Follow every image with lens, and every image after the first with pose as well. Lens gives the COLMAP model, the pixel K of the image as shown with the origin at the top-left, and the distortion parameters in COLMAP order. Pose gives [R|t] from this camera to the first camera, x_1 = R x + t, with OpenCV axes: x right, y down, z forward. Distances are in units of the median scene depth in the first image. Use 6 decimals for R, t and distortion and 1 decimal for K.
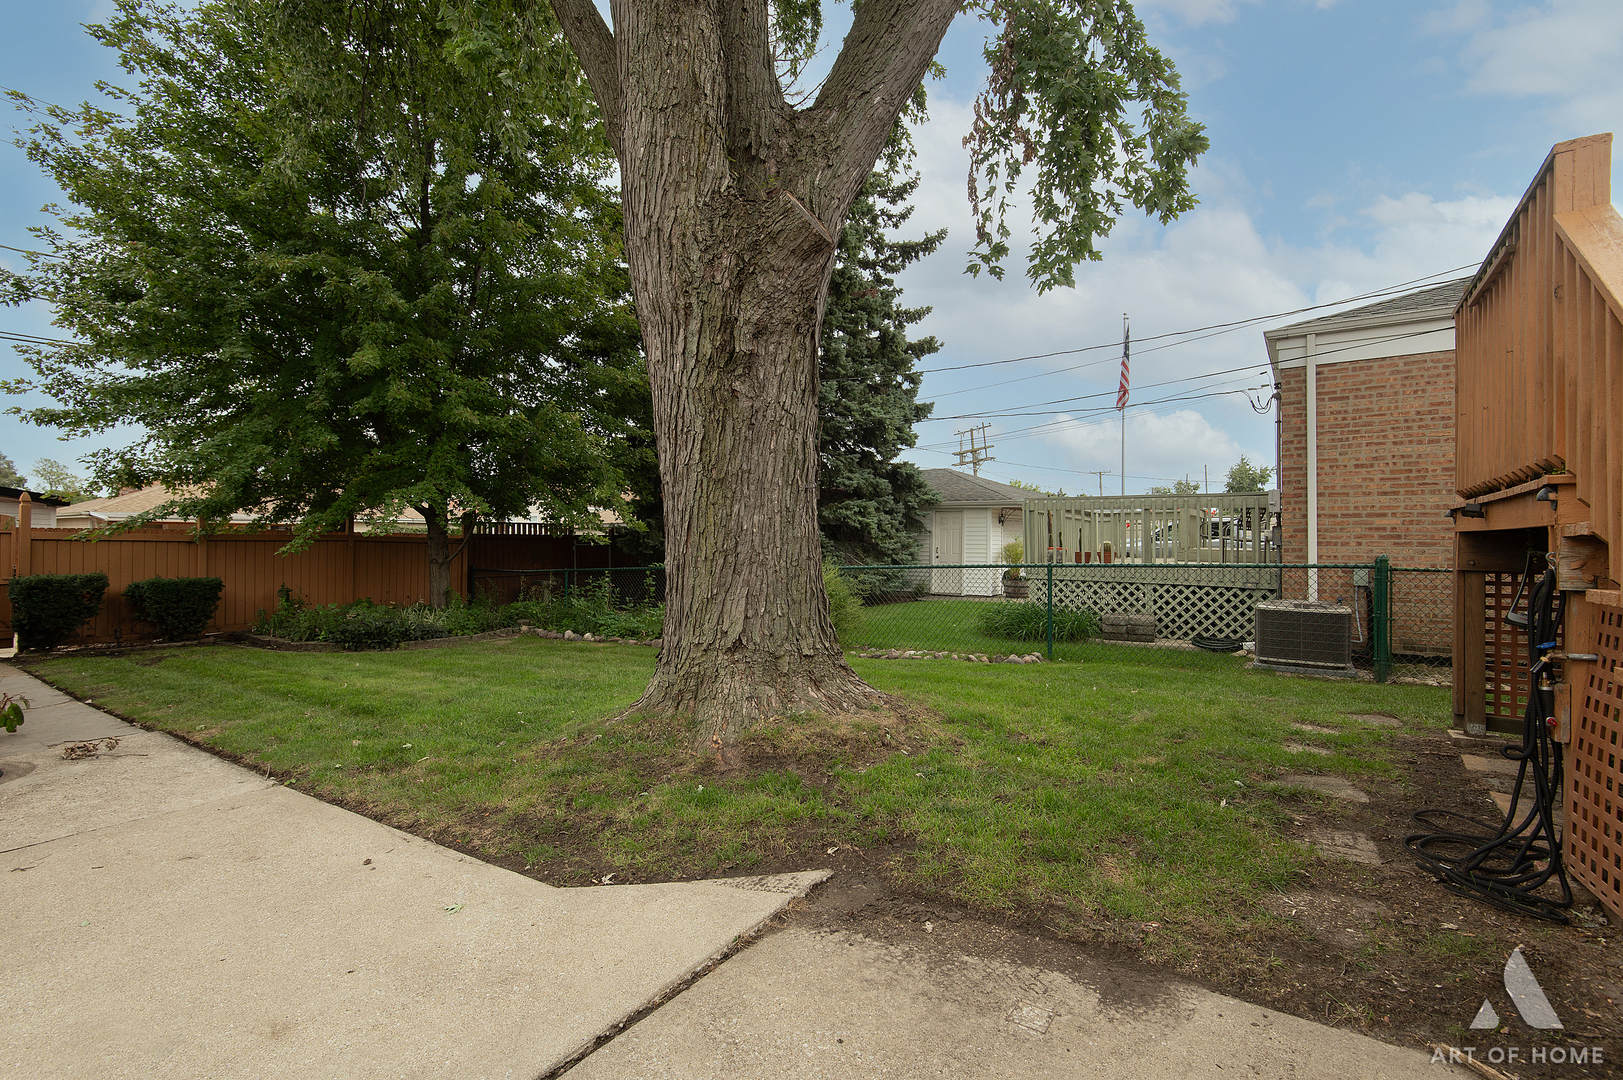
lens RADIAL K [[727.1, 0, 796.8], [0, 727.1, 542.6], [0, 0, 1]] dist [0.019292, -0.010754]
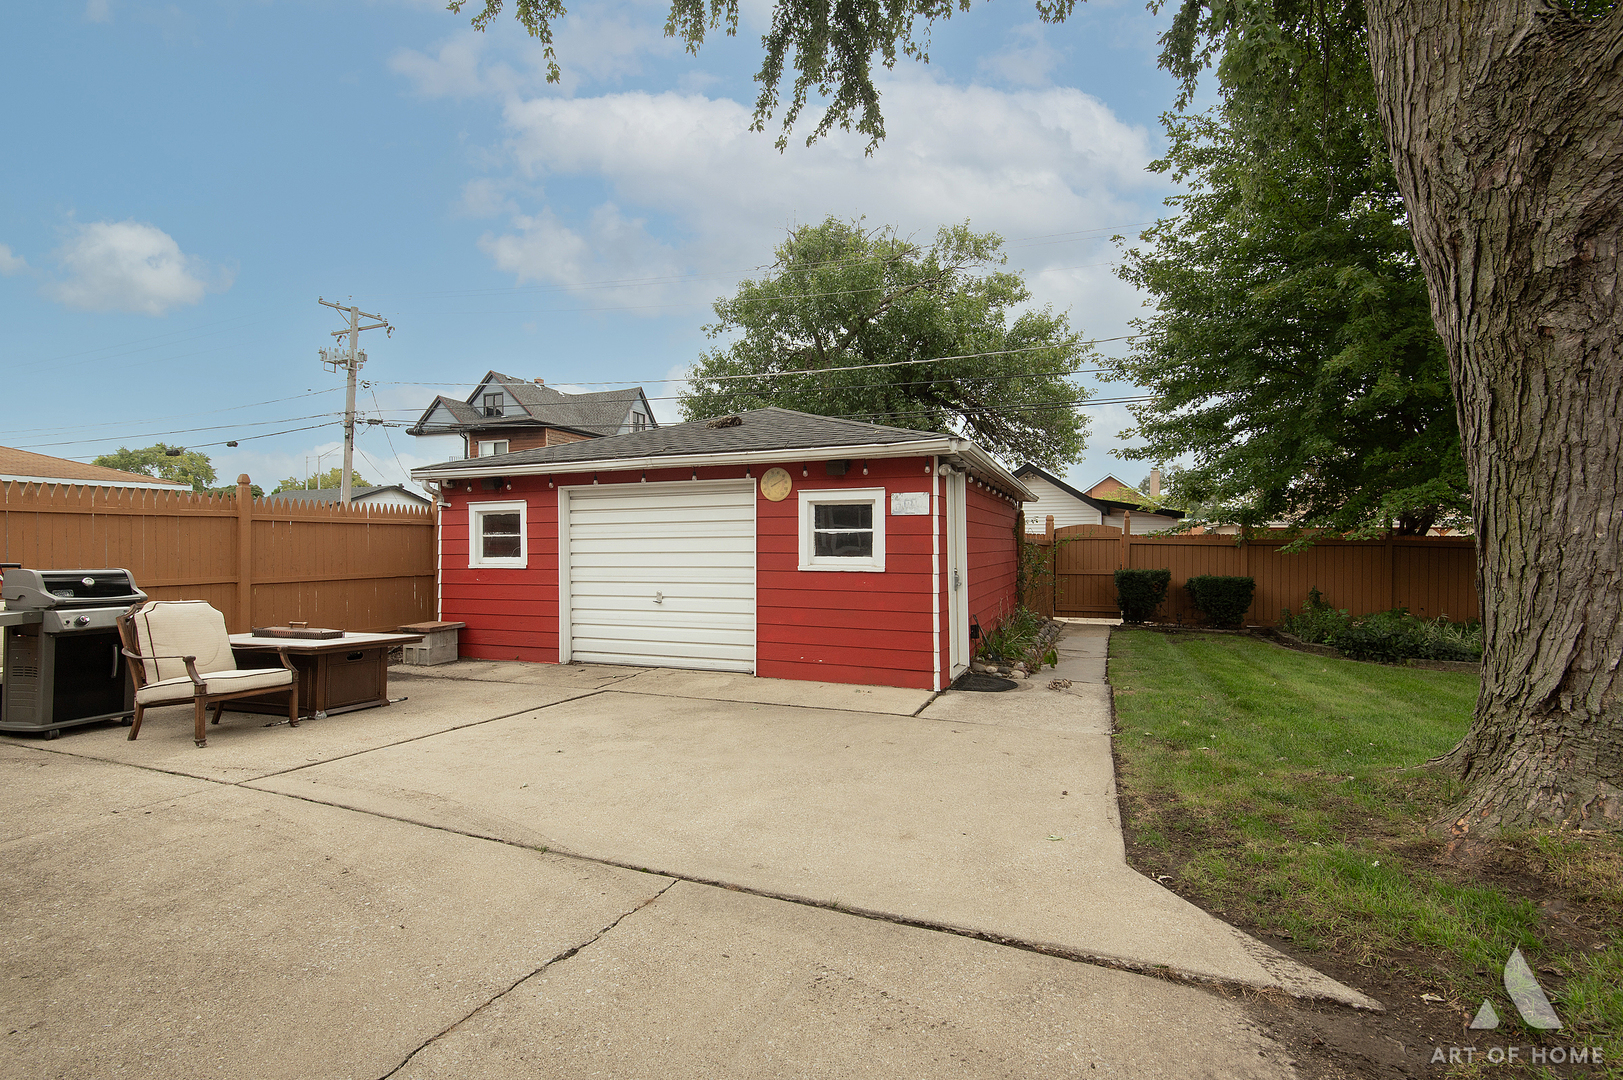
lens RADIAL K [[727.1, 0, 806.1], [0, 727.1, 535.4], [0, 0, 1]] dist [0.019292, -0.010754]
pose [[0.221358, -0.009435, -0.975147, 0.432460], [-0.003653, 0.999938, -0.010504, -0.007373], [0.975186, 0.005887, 0.221310, 0.187023]]
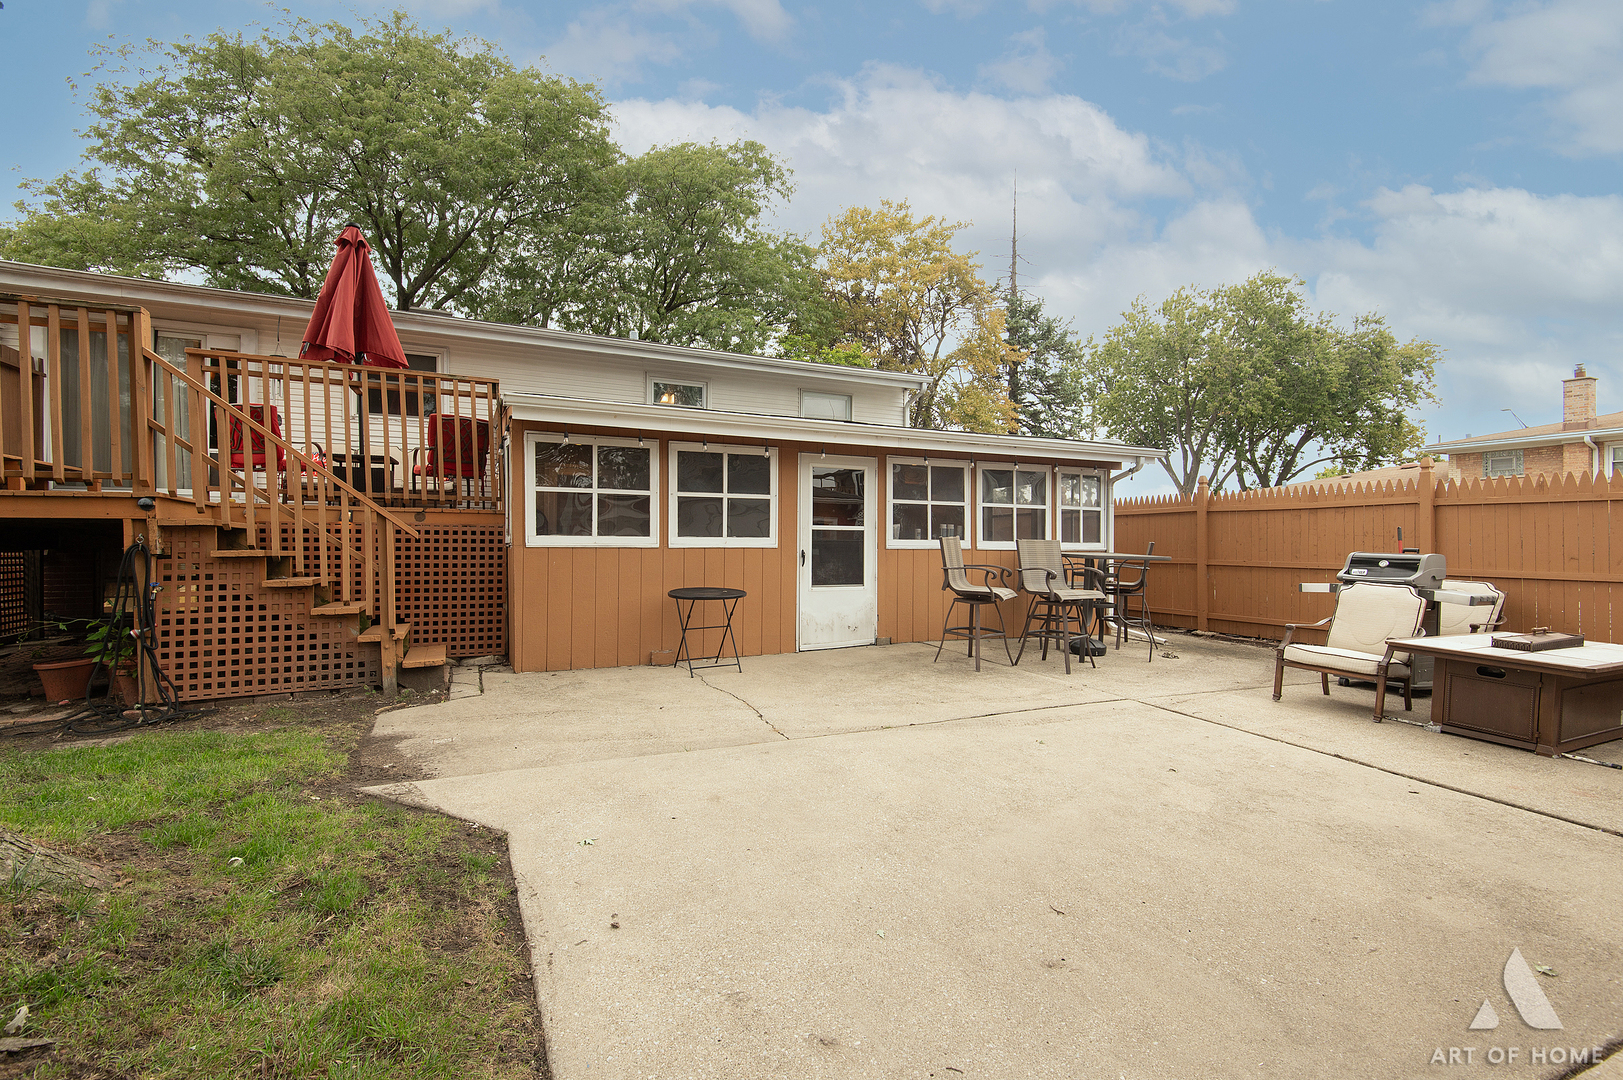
lens RADIAL K [[727.1, 0, 801.6], [0, 727.1, 540.5], [0, 0, 1]] dist [0.019292, -0.010754]
pose [[-0.864871, -0.004836, 0.501970, -0.839849], [-0.003041, 0.999986, 0.004393, 0.014874], [-0.501985, 0.002273, -0.864874, 1.151916]]
